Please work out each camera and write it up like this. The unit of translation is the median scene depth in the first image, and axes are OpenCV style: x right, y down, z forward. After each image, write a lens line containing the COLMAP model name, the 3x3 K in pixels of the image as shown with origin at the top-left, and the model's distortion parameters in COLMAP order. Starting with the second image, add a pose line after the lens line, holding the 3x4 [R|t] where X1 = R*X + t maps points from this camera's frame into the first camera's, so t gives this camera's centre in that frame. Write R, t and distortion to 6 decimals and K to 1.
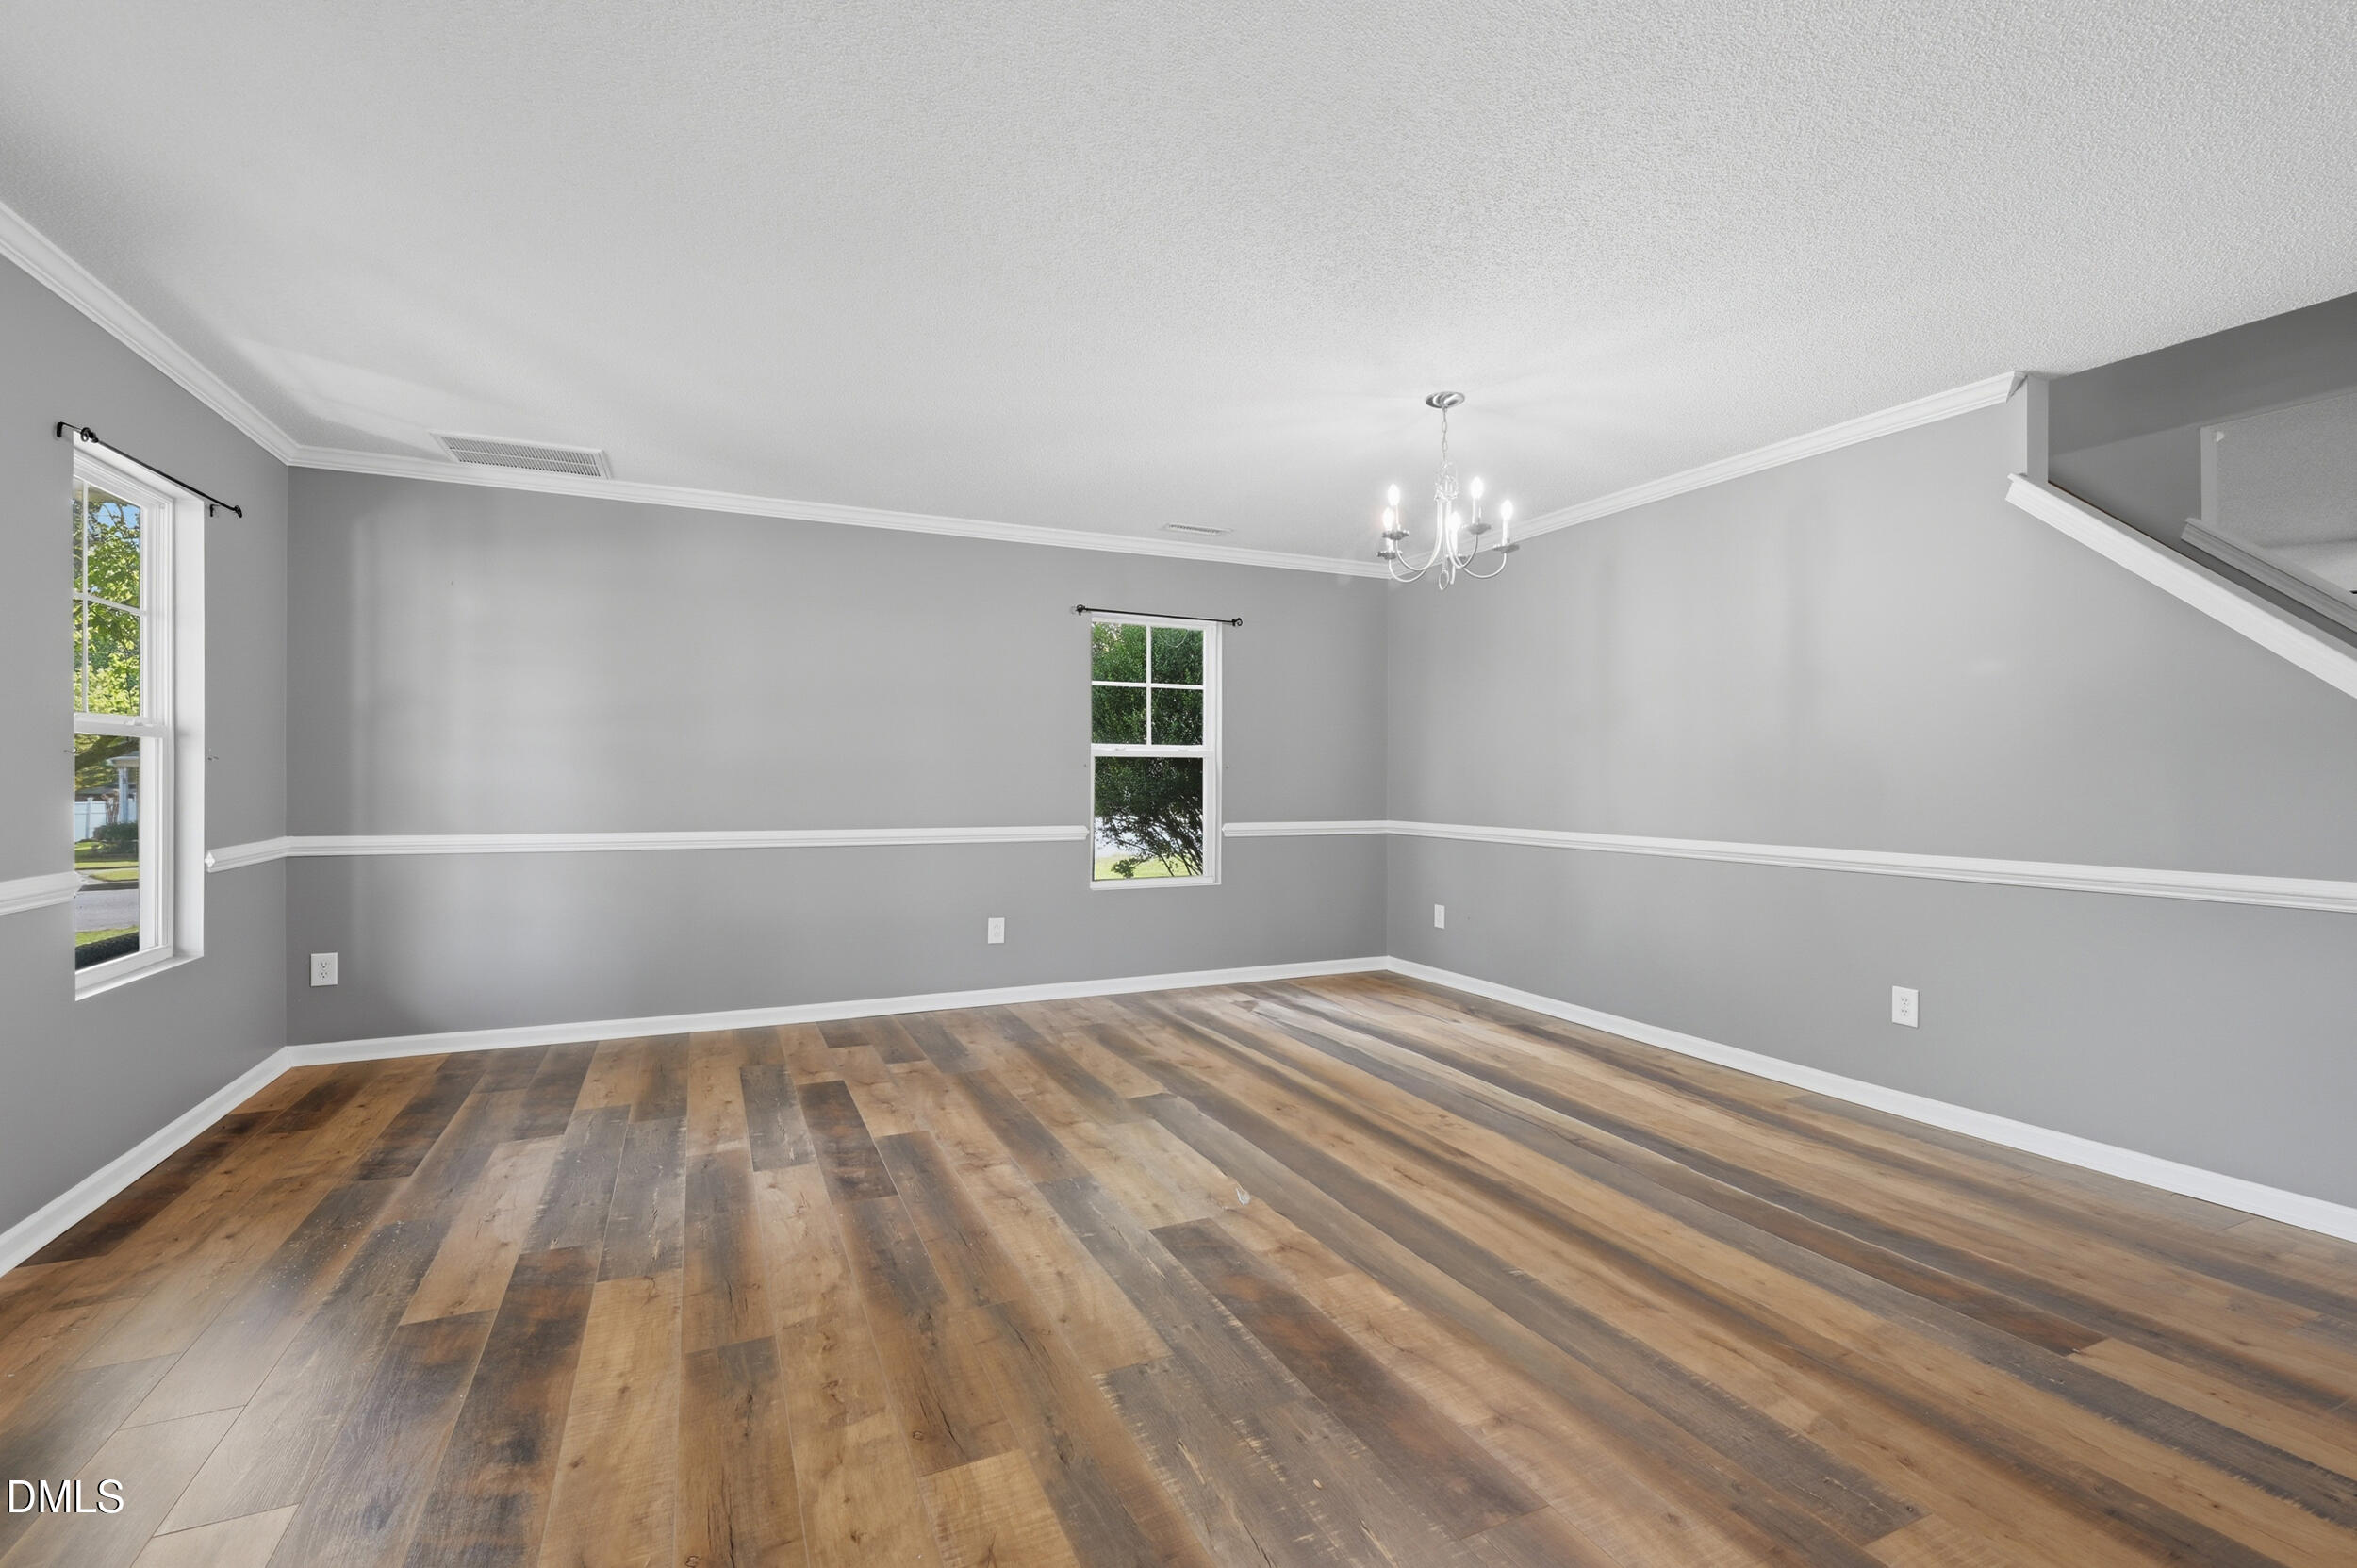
lens RADIAL K [[941.3, 0, 1178.6], [0, 941.3, 768.1], [0, 0, 1]] dist [0.000115, 0.000314]
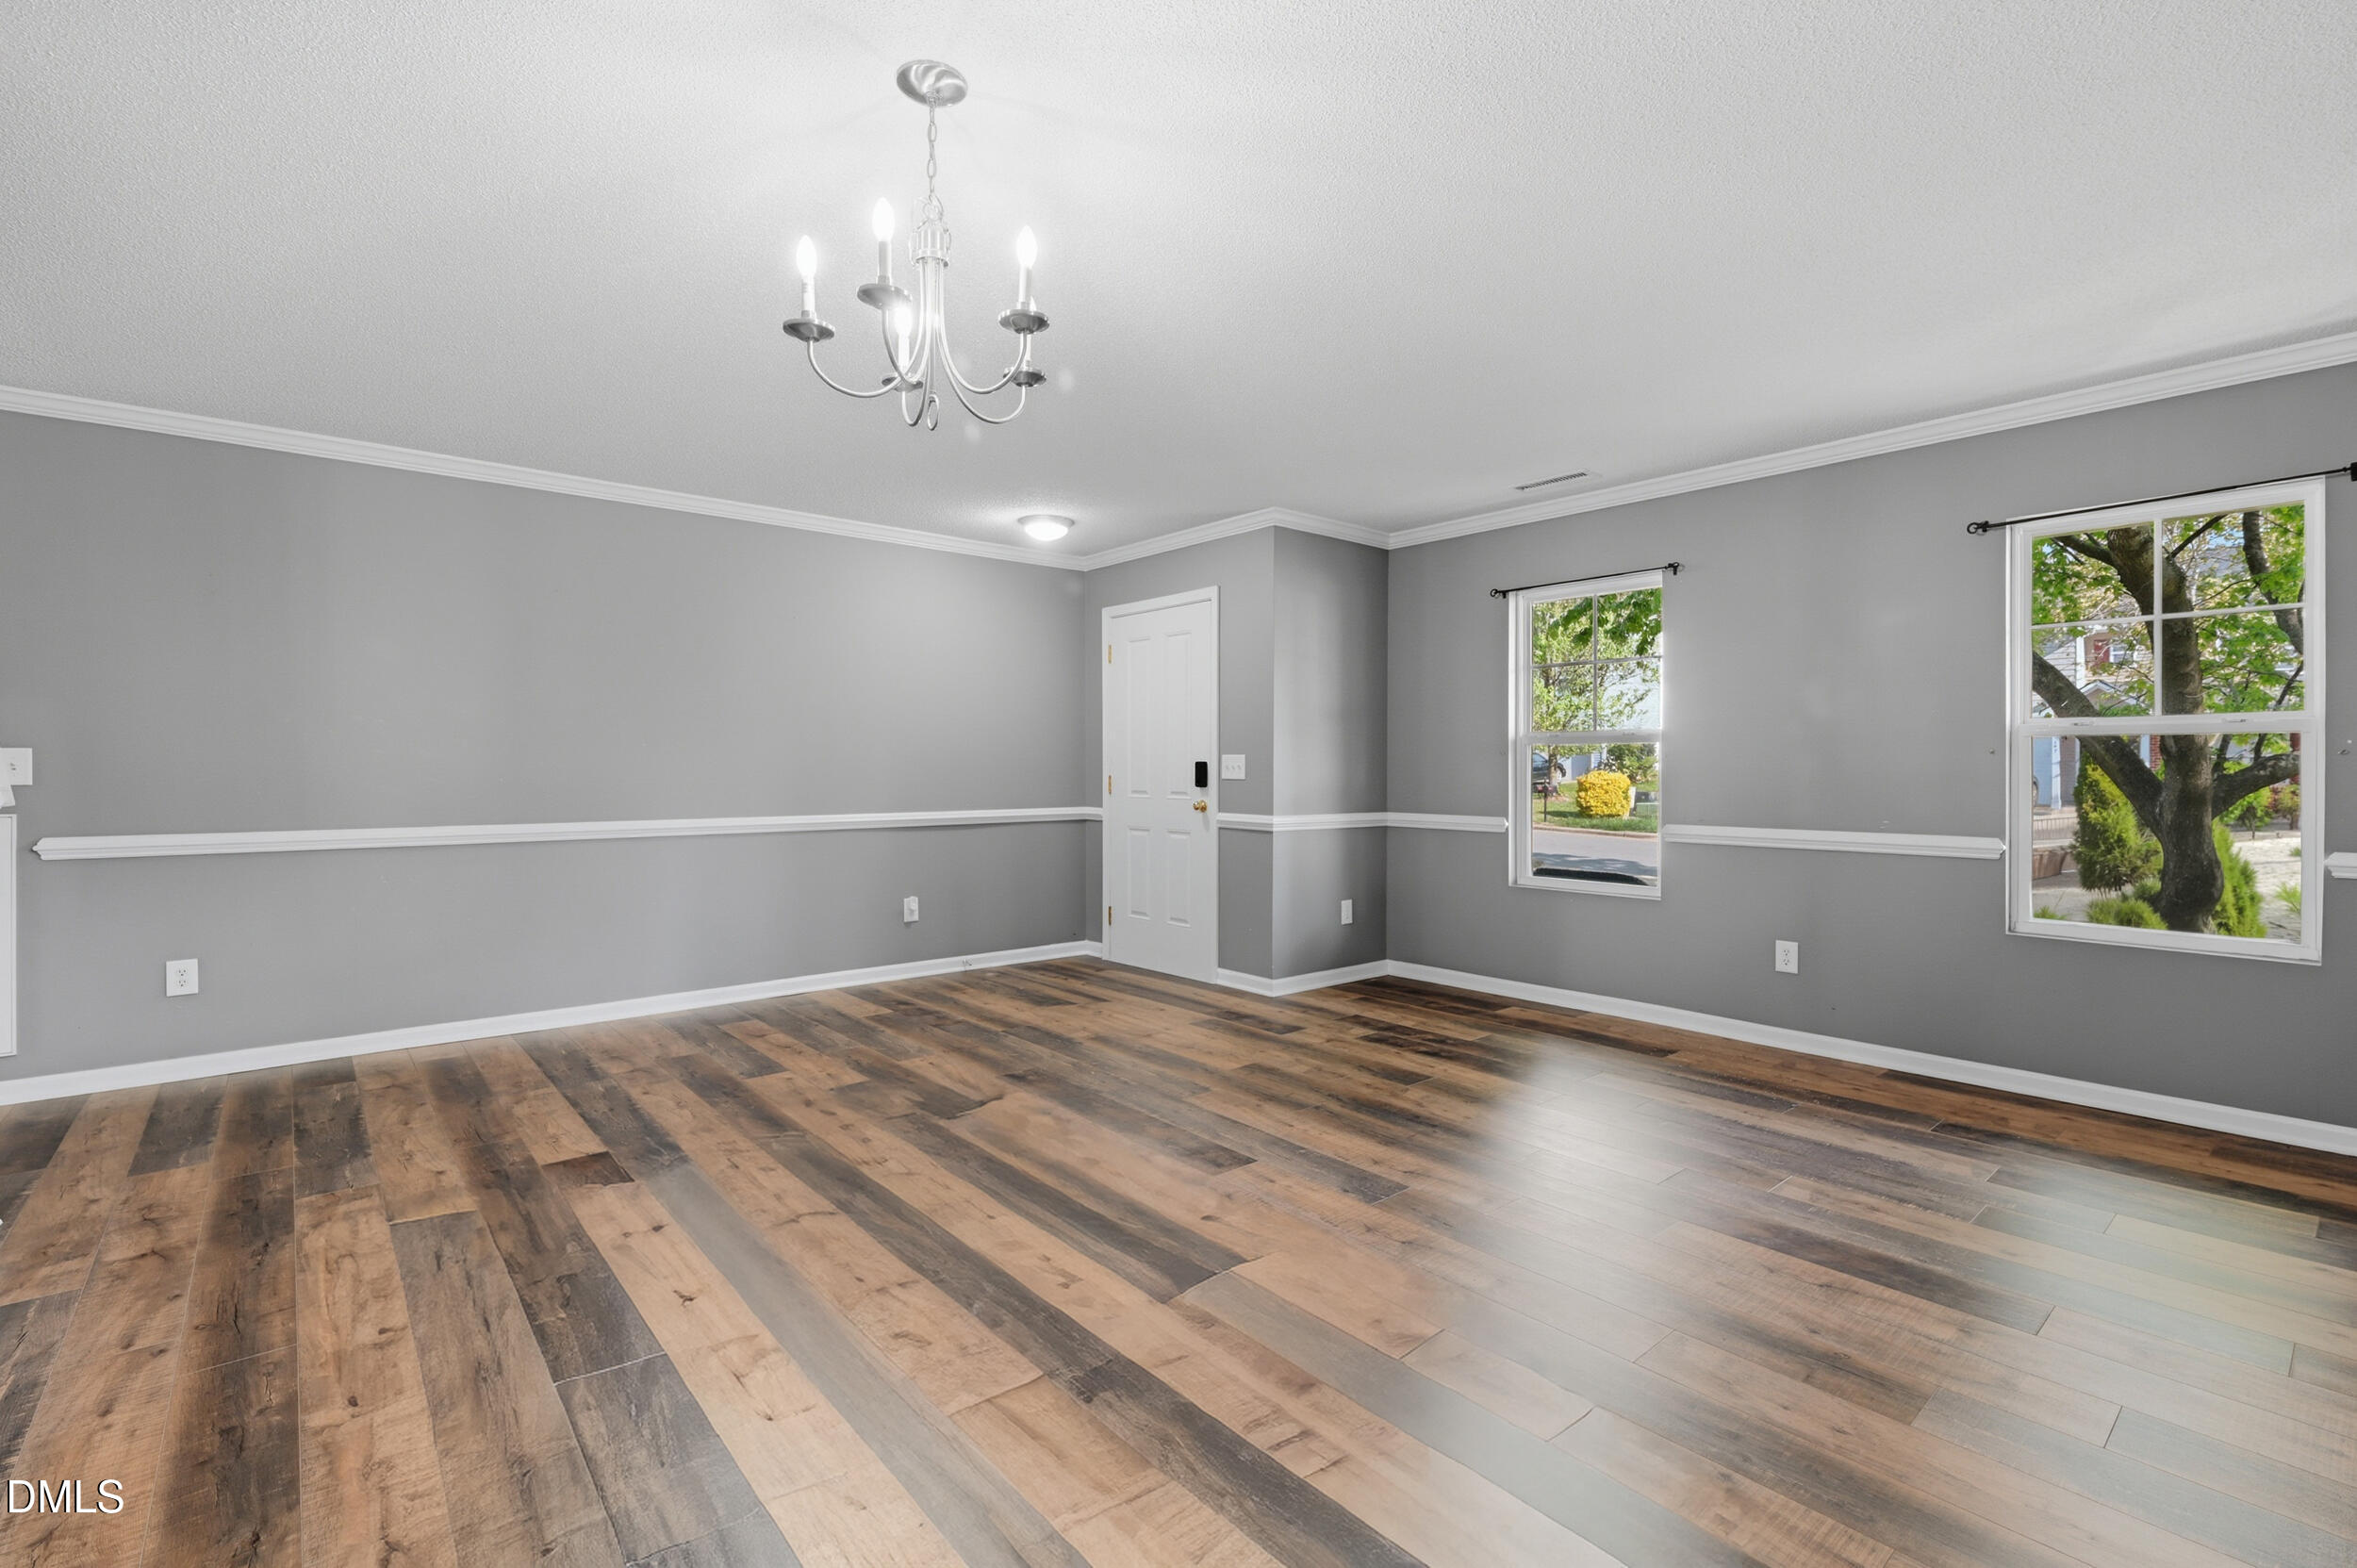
lens RADIAL K [[941.3, 0, 1178.6], [0, 941.3, 768.1], [0, 0, 1]] dist [0.000115, 0.000314]
pose [[-0.954144, -0.003990, -0.299323, 0.441904], [-0.001180, 0.999954, -0.009569, 0.027510], [0.299347, -0.008777, -0.954104, 2.258158]]
